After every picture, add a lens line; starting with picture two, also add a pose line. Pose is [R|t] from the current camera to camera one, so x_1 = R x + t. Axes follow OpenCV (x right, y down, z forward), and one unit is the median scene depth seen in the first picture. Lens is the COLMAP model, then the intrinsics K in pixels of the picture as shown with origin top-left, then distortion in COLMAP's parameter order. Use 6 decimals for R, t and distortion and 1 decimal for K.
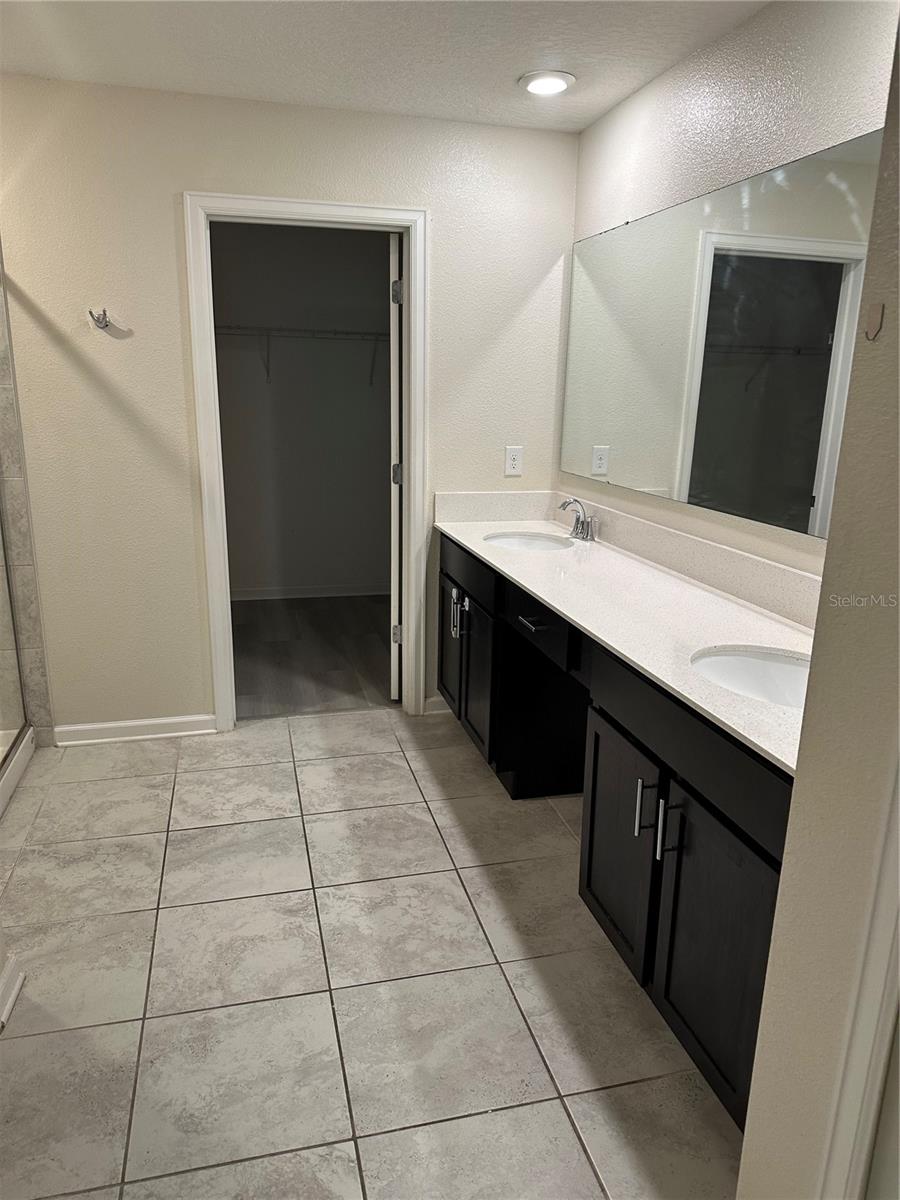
lens RADIAL K [[843.0, 0, 450.6], [0, 843.0, 601.0], [0, 0, 1]] dist [-0.010107, -0.003988]
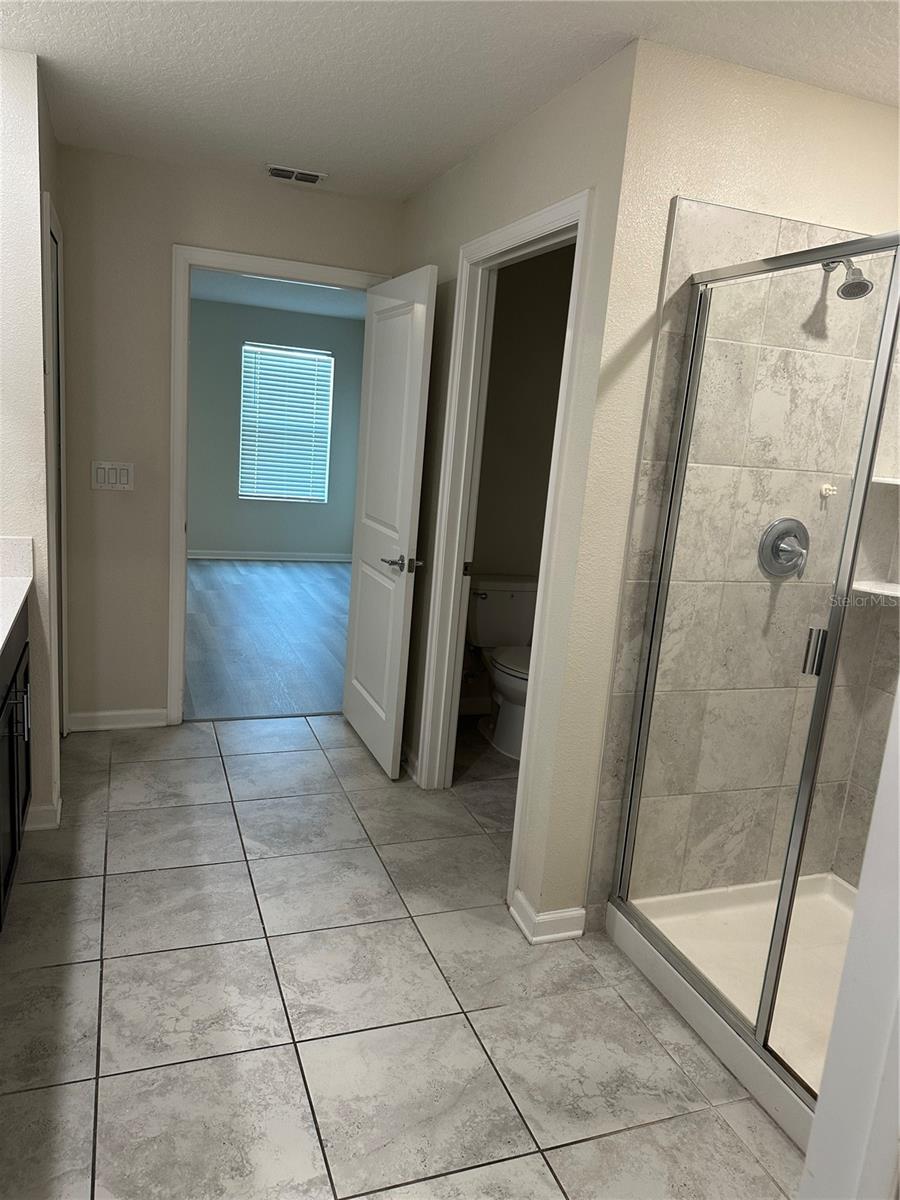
lens RADIAL K [[843.0, 0, 450.6], [0, 843.0, 600.0], [0, 0, 1]] dist [-0.010107, -0.003988]
pose [[-0.988183, -0.078749, -0.131502, -0.183164], [-0.129528, 0.887754, 0.441718, -0.440371], [0.081957, 0.453531, -0.887464, 1.640966]]
